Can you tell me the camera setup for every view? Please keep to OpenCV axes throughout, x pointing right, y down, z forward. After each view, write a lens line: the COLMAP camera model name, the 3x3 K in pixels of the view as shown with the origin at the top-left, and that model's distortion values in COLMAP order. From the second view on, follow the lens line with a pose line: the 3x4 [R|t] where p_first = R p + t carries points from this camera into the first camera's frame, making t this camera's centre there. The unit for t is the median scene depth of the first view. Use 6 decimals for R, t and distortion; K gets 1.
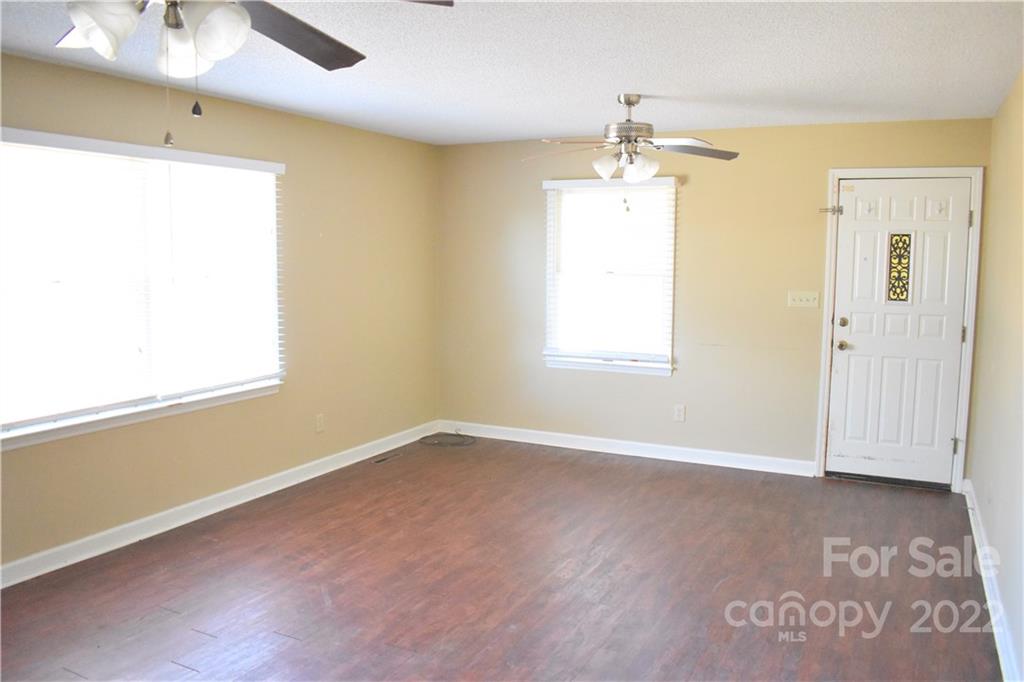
lens RADIAL K [[796.2, 0, 528.3], [0, 796.2, 339.9], [0, 0, 1]] dist [-0.084858, 0.001493]
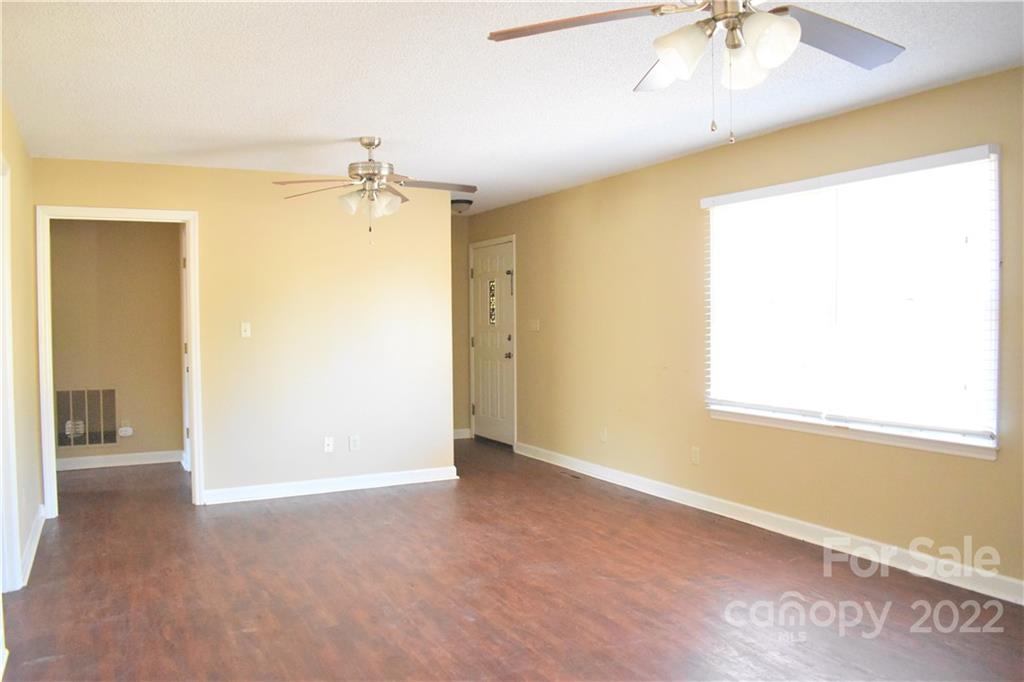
lens RADIAL K [[796.2, 0, 528.3], [0, 796.2, 339.9], [0, 0, 1]] dist [-0.084858, 0.001493]
pose [[-0.590244, 0.028414, -0.806725, 0.661999], [-0.066471, 0.994275, 0.083655, -0.095980], [0.804484, 0.103001, -0.584976, 1.371408]]
